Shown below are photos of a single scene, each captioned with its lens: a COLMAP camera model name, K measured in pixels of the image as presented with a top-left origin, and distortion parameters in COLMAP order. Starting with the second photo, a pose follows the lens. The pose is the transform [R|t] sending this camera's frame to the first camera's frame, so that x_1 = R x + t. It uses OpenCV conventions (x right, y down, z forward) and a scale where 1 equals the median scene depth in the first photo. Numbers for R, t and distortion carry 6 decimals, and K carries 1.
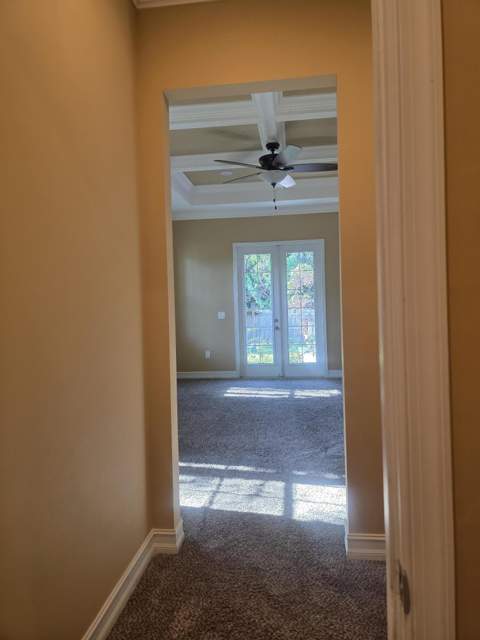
lens RADIAL K [[431.0, 0, 244.9], [0, 431.0, 310.2], [0, 0, 1]] dist [0.079724, -0.079970]
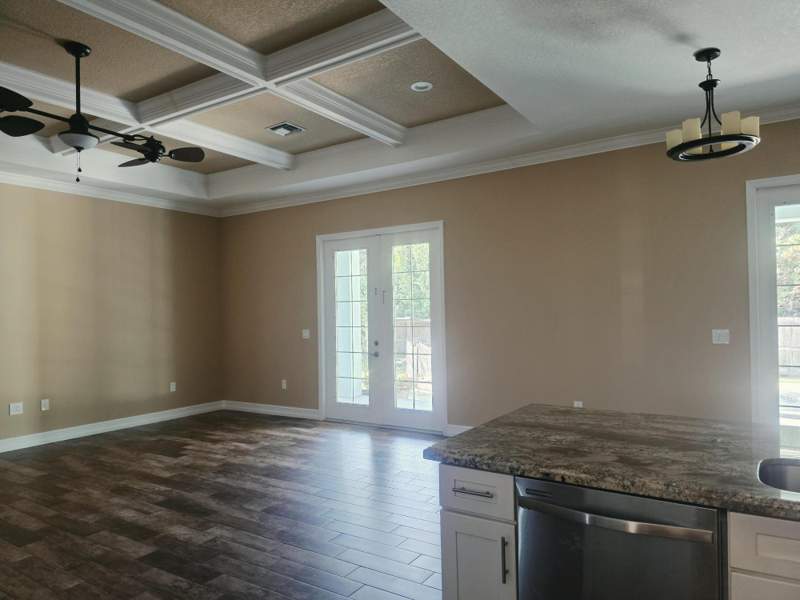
lens RADIAL K [[538.8, 0, 400.0], [0, 538.8, 300.0], [0, 0, 1]] dist [0.079724, -0.079970]
pose [[0.899834, 0.000007, -0.436232, 0.495991], [-0.006133, 0.999901, -0.012635, -0.036109], [0.436189, 0.014045, 0.899745, 0.233424]]
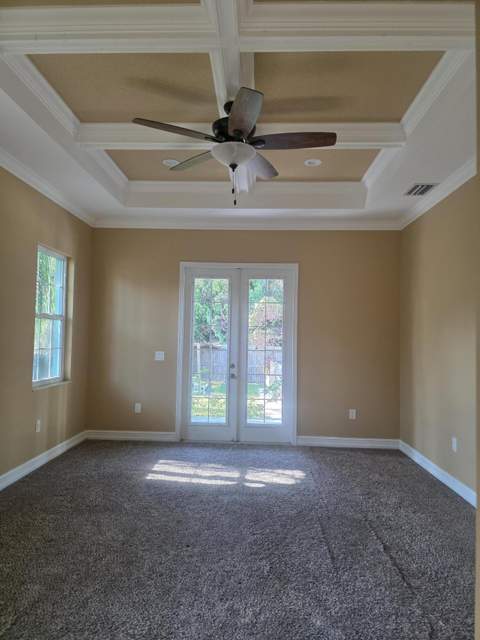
lens RADIAL K [[431.4, 0, 238.3], [0, 431.4, 313.5], [0, 0, 1]] dist [0.075117, -0.081576]
pose [[0.996164, 0.052717, 0.069842, 0.025613], [-0.048078, 0.996627, -0.066512, -0.018416], [-0.073113, 0.062899, 0.995338, 0.237723]]
